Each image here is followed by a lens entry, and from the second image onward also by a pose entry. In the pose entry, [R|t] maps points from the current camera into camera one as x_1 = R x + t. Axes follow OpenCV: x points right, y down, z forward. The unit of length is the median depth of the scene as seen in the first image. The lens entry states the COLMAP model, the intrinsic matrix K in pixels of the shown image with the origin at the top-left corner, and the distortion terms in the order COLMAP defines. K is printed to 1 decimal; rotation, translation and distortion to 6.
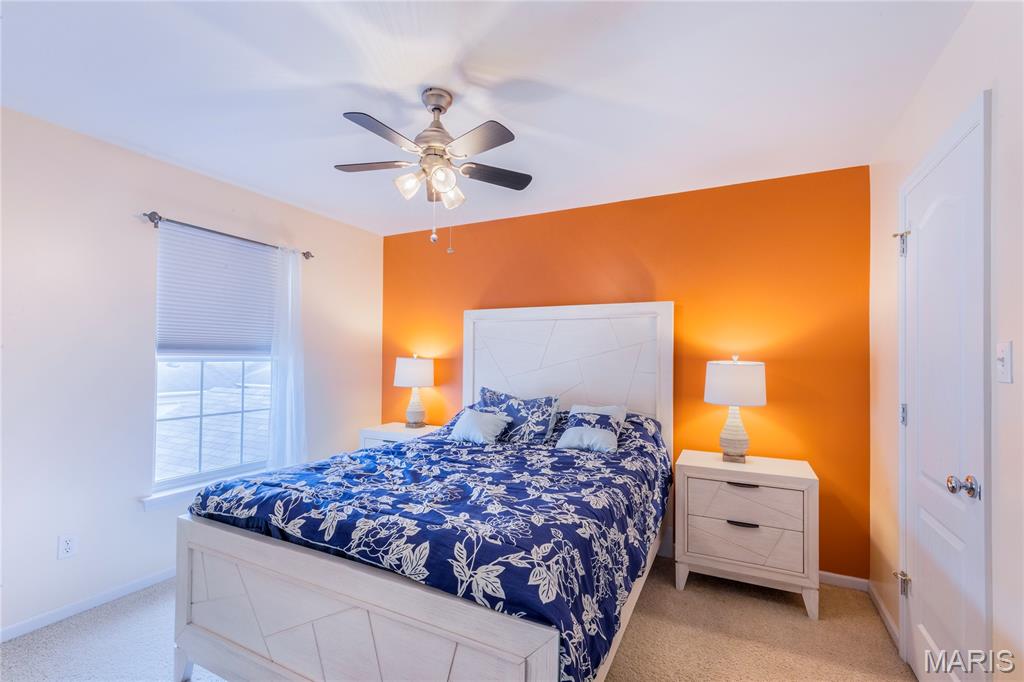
lens RADIAL K [[460.5, 0, 512.9], [0, 460.5, 351.4], [0, 0, 1]] dist [0.001446, 0.000619]
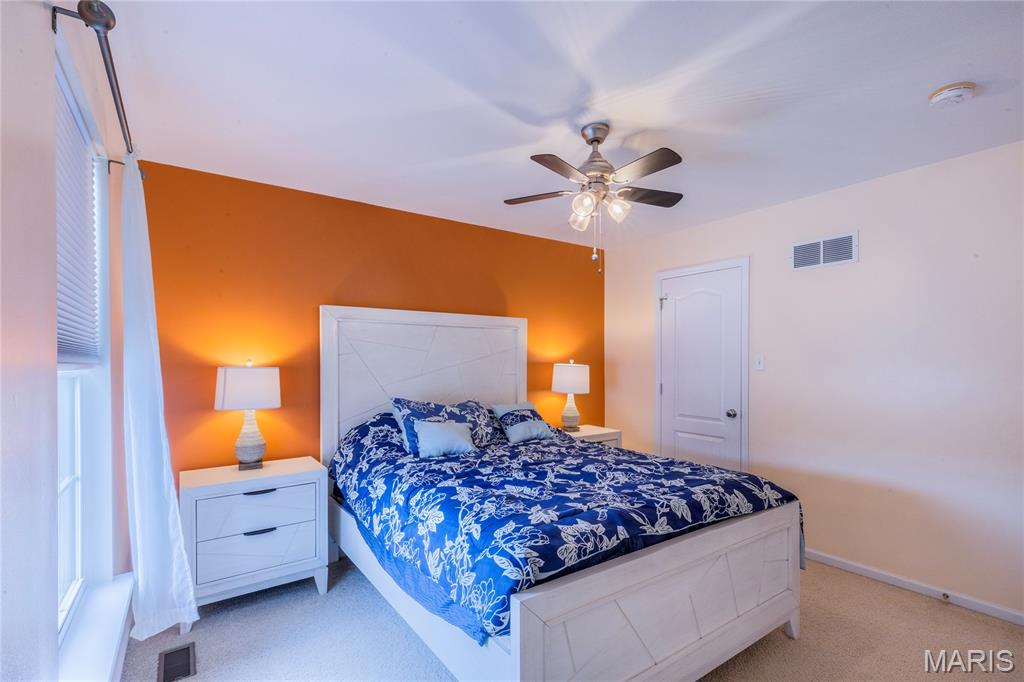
lens RADIAL K [[469.3, 0, 507.8], [0, 469.3, 362.7], [0, 0, 1]] dist [0.001088, 0.000147]
pose [[0.474211, -0.013972, 0.880301, -1.248700], [-0.001489, 0.999860, 0.016672, -0.009154], [-0.880410, -0.009217, 0.474123, 0.634402]]
